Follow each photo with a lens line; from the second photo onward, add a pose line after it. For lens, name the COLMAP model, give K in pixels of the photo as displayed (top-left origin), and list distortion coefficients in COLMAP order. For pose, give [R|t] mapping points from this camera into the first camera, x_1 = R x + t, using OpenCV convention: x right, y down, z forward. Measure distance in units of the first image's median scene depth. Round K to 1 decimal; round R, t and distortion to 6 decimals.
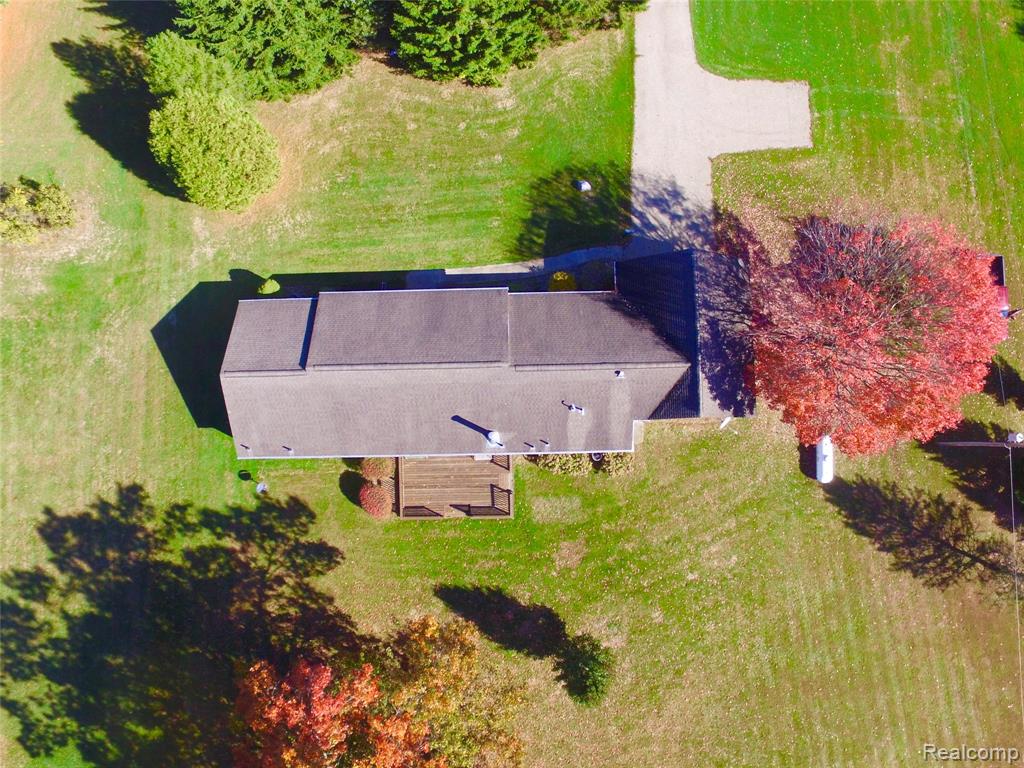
lens RADIAL K [[734.0, 0, 512.0], [0, 734.0, 384.0], [0, 0, 1]] dist [-0.120813, 0.085076]
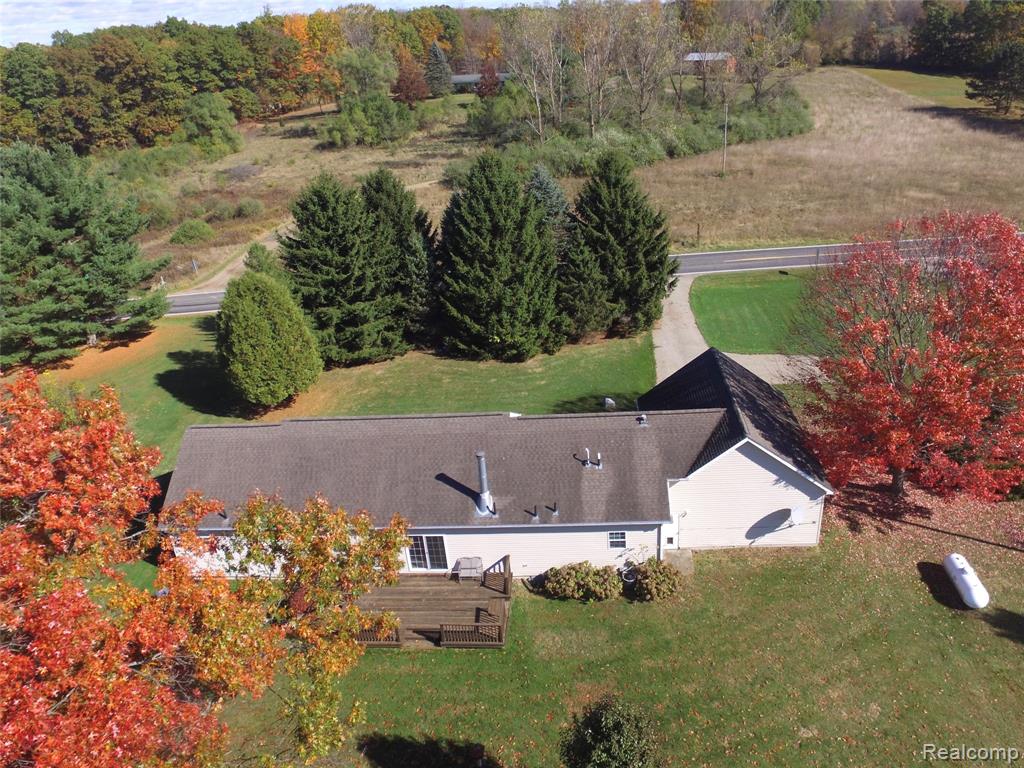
lens RADIAL K [[734.0, 0, 512.0], [0, 734.0, 384.0], [0, 0, 1]] dist [-0.120813, 0.085076]
pose [[0.994235, -0.005741, -0.107066, 0.079114], [-0.087551, 0.532968, -0.841594, 0.599642], [0.061894, 0.846116, 0.529393, 0.456811]]
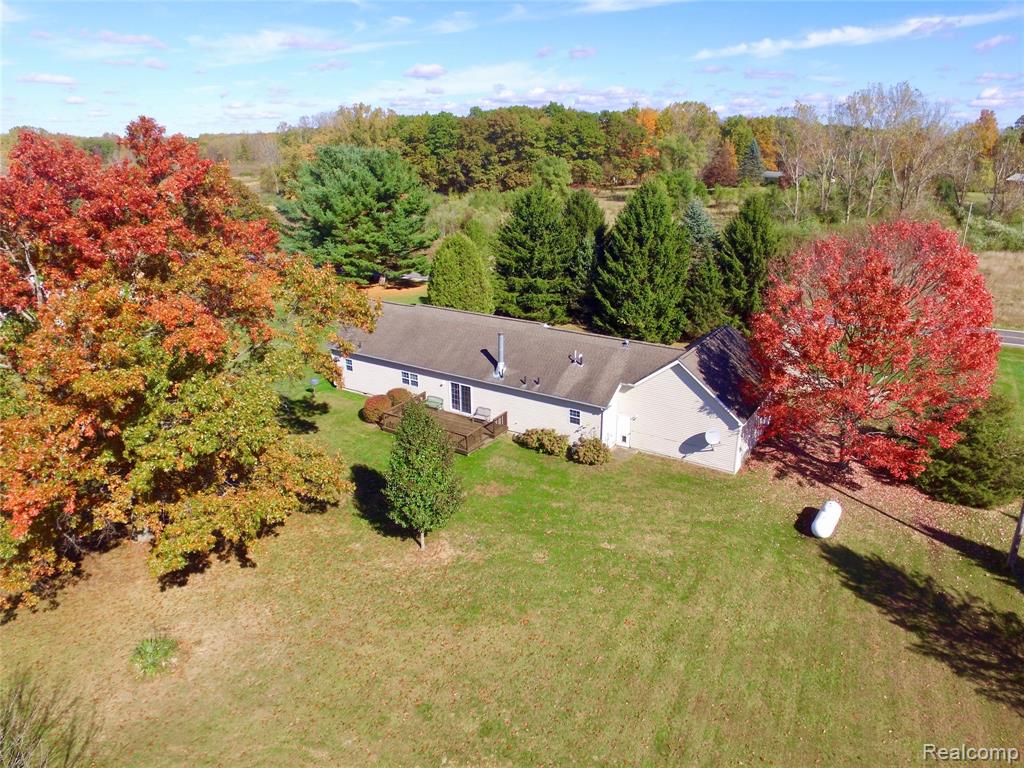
lens RADIAL K [[661.1, 0, 512.0], [0, 661.1, 384.0], [0, 0, 1]] dist [-0.116561, 0.065941]
pose [[0.823993, 0.210167, -0.526181, 0.483254], [-0.565198, 0.370177, -0.737238, 0.750390], [0.039837, 0.904875, 0.423809, 0.551173]]
